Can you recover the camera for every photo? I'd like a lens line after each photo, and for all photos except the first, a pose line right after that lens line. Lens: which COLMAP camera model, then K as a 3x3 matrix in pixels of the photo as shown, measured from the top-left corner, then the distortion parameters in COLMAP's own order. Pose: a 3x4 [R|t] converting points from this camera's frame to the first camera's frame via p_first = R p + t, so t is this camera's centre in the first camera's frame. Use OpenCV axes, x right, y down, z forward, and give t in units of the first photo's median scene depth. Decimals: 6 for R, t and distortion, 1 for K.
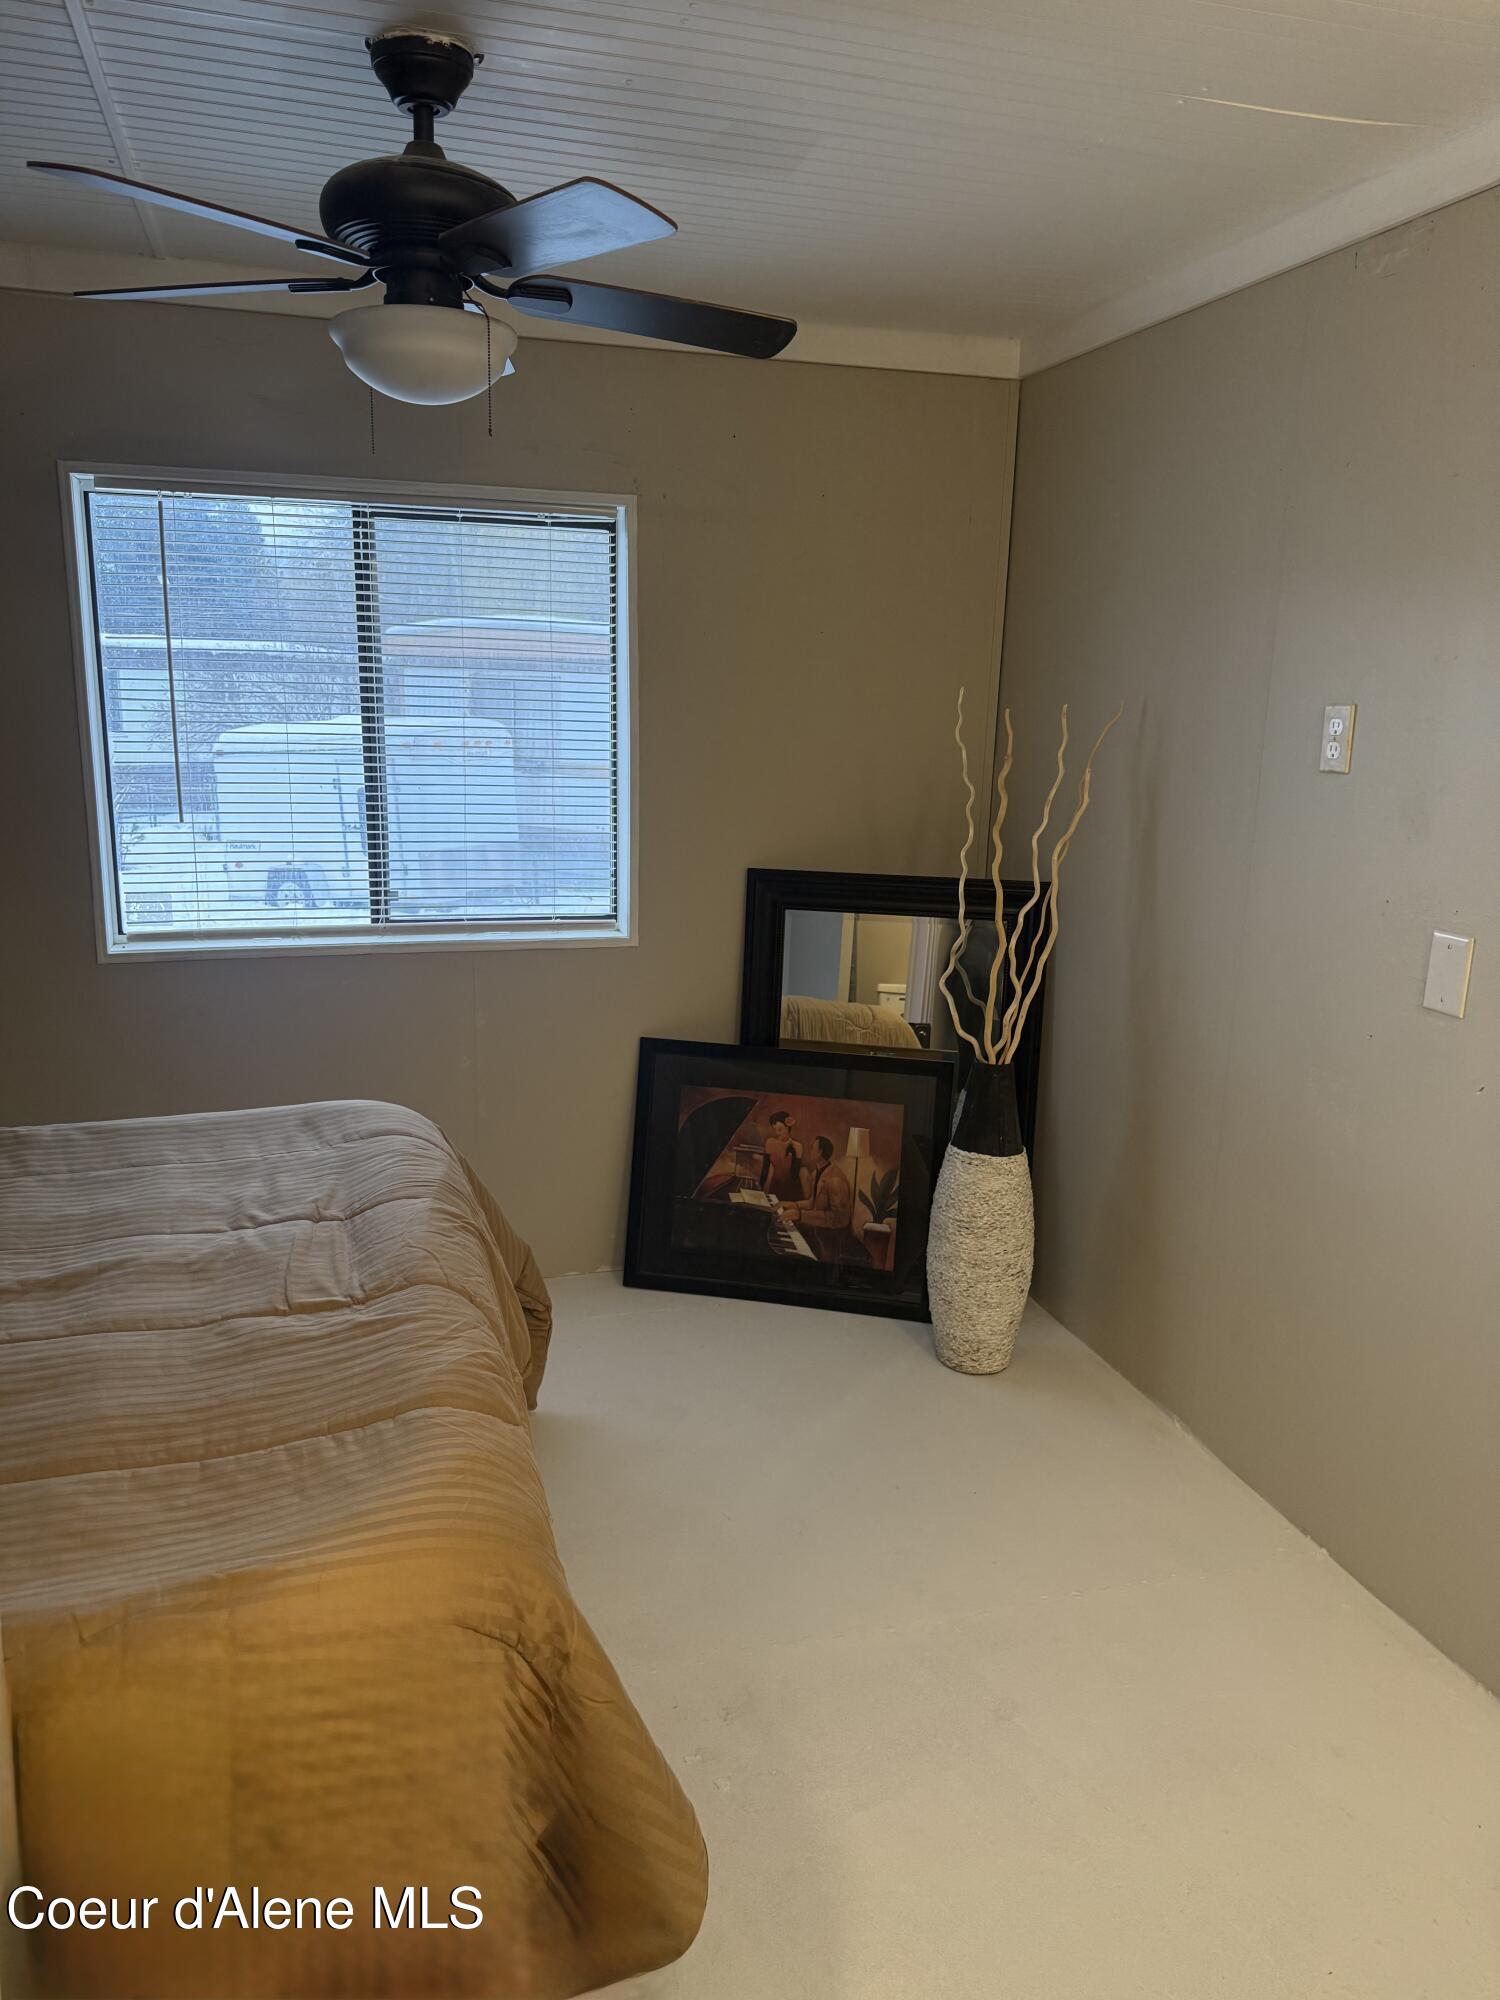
lens RADIAL K [[1402.4, 0, 738.0], [0, 1402.4, 992.1], [0, 0, 1]] dist [0.073435, -0.085767]
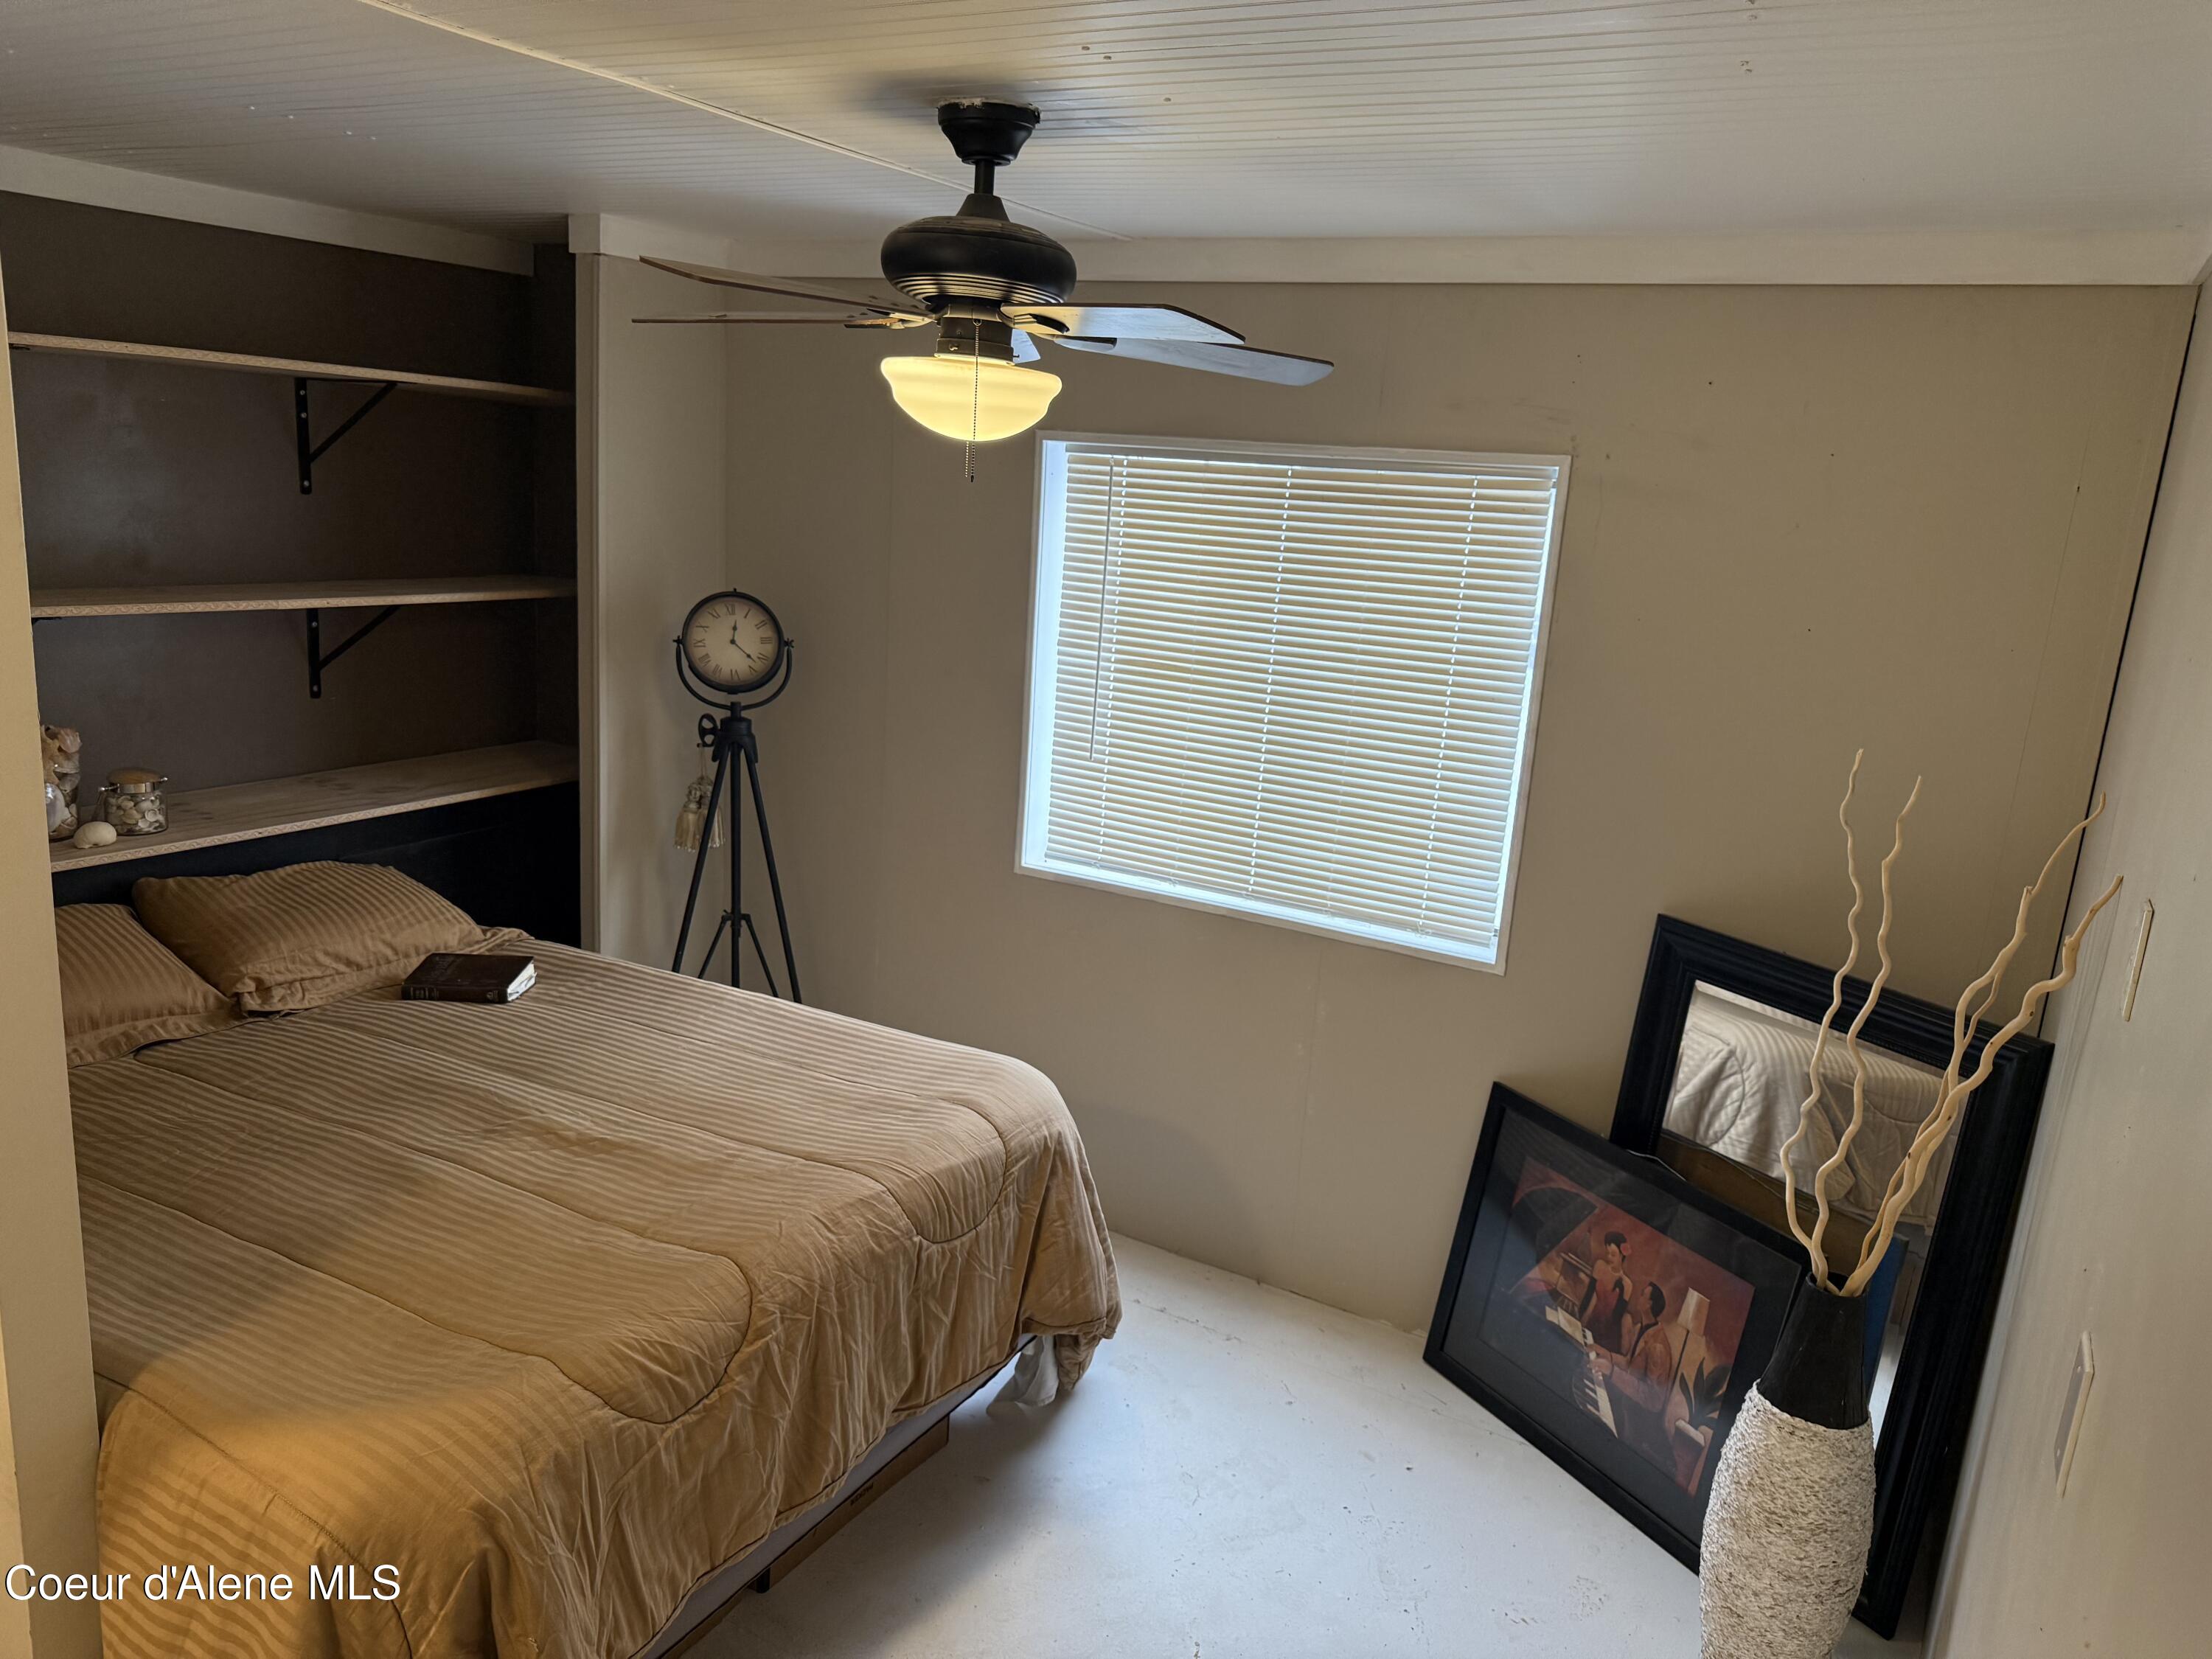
lens RADIAL K [[1551.0, 0, 1104.0], [0, 1551.0, 836.1], [0, 0, 1]] dist [0.073435, -0.085767]
pose [[0.695474, 0.187419, -0.693678, 0.392715], [-0.197804, 0.978022, 0.065928, -0.130135], [0.690789, 0.091361, 0.717262, 0.162082]]
